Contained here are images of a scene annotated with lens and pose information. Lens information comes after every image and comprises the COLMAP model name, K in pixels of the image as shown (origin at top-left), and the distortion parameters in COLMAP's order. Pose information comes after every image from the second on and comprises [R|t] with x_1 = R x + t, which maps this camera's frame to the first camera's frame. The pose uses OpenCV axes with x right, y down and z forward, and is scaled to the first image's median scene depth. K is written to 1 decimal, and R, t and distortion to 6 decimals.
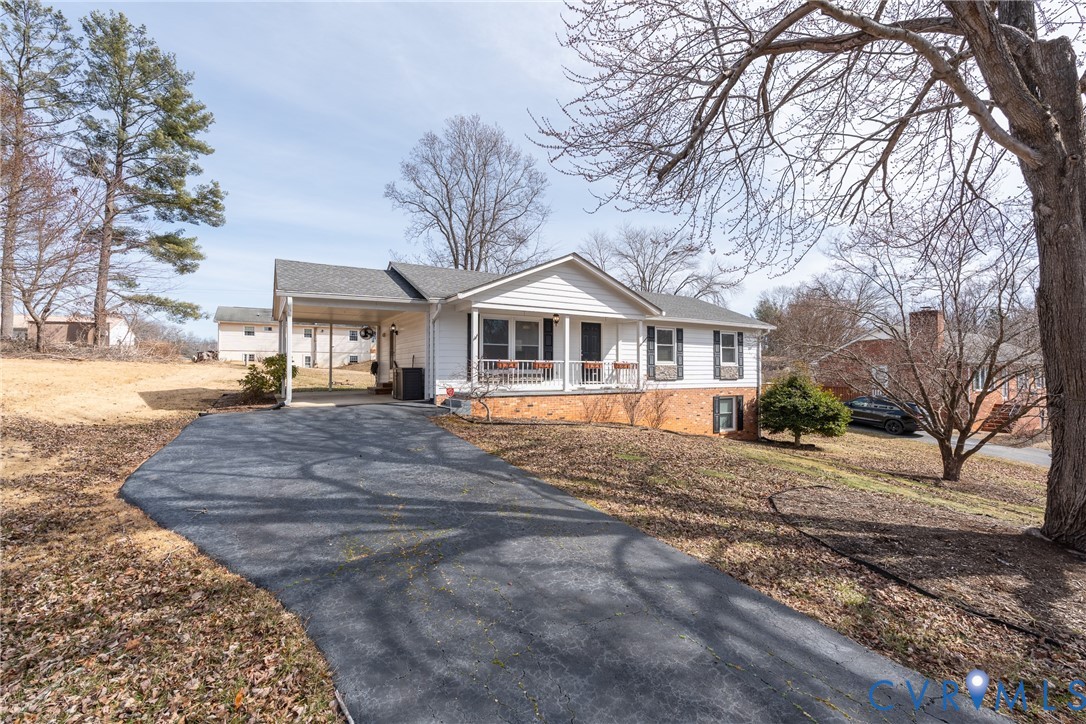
lens RADIAL K [[481.9, 0, 540.9], [0, 481.9, 367.5], [0, 0, 1]] dist [-0.009179, 0.002229]
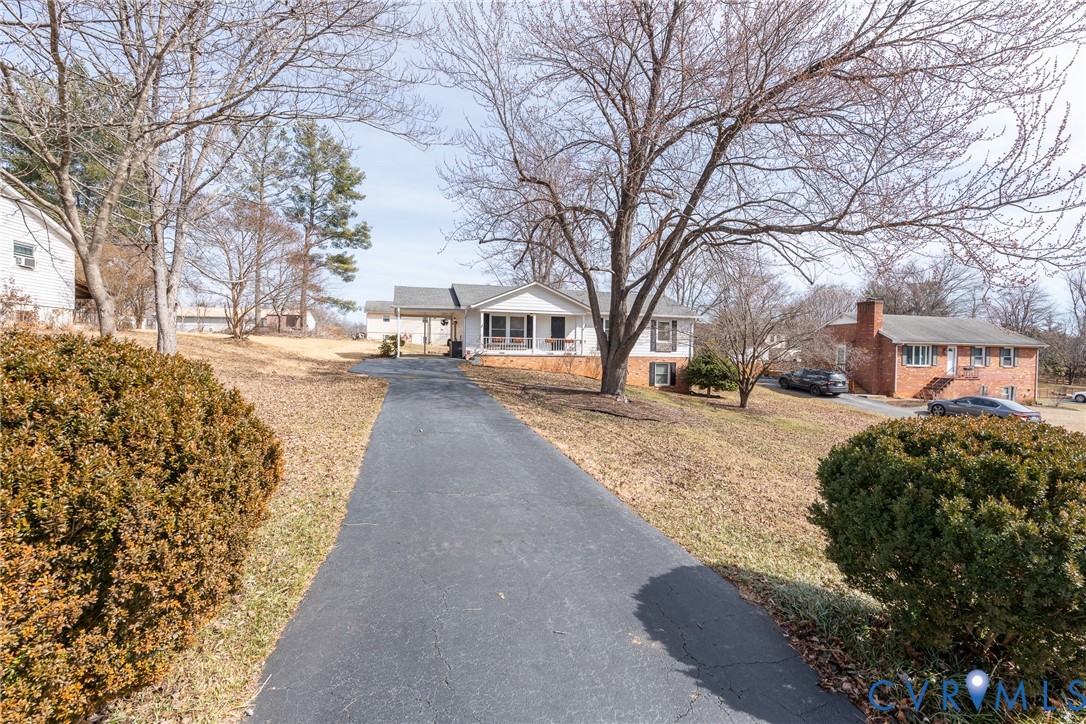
lens RADIAL K [[481.9, 0, 542.5], [0, 481.9, 361.5], [0, 0, 1]] dist [-0.009179, 0.002229]
pose [[0.971663, 0.016849, -0.235769, 0.302273], [-0.011163, 0.999614, 0.025432, 0.016925], [0.236106, -0.022079, 0.971476, -0.465989]]
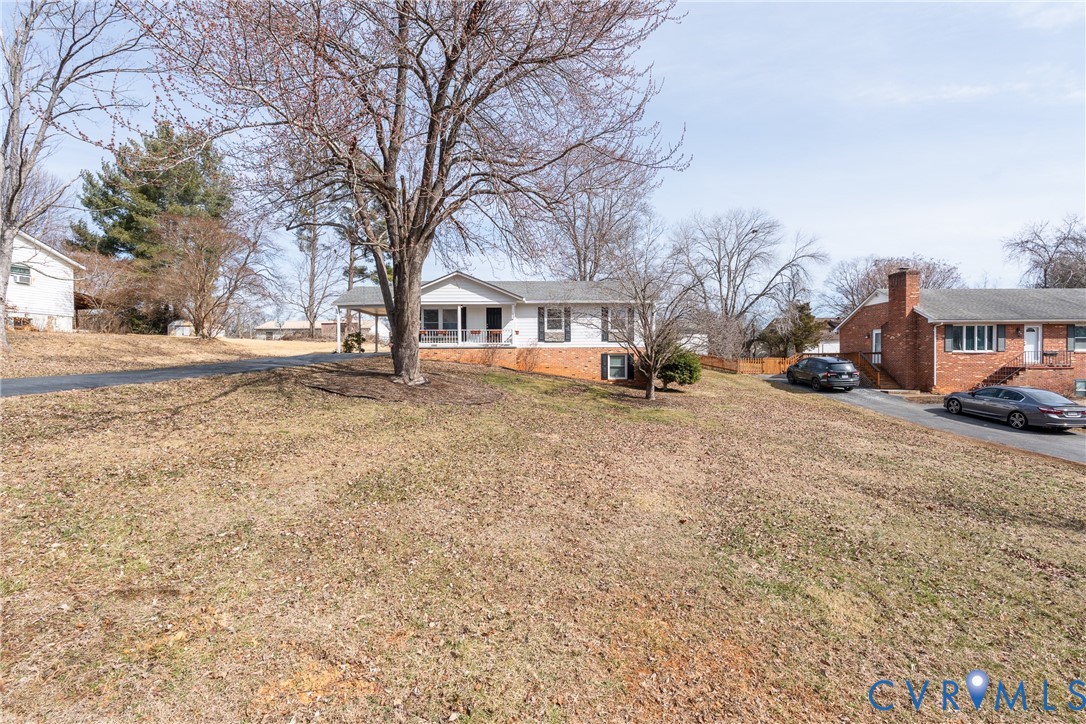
lens RADIAL K [[481.9, 0, 544.2], [0, 481.9, 363.6], [0, 0, 1]] dist [-0.009179, 0.002229]
pose [[0.872604, -0.001928, -0.488425, 0.706316], [0.009239, 0.999878, 0.012559, 0.054879], [0.488342, -0.015472, 0.872515, -0.255152]]
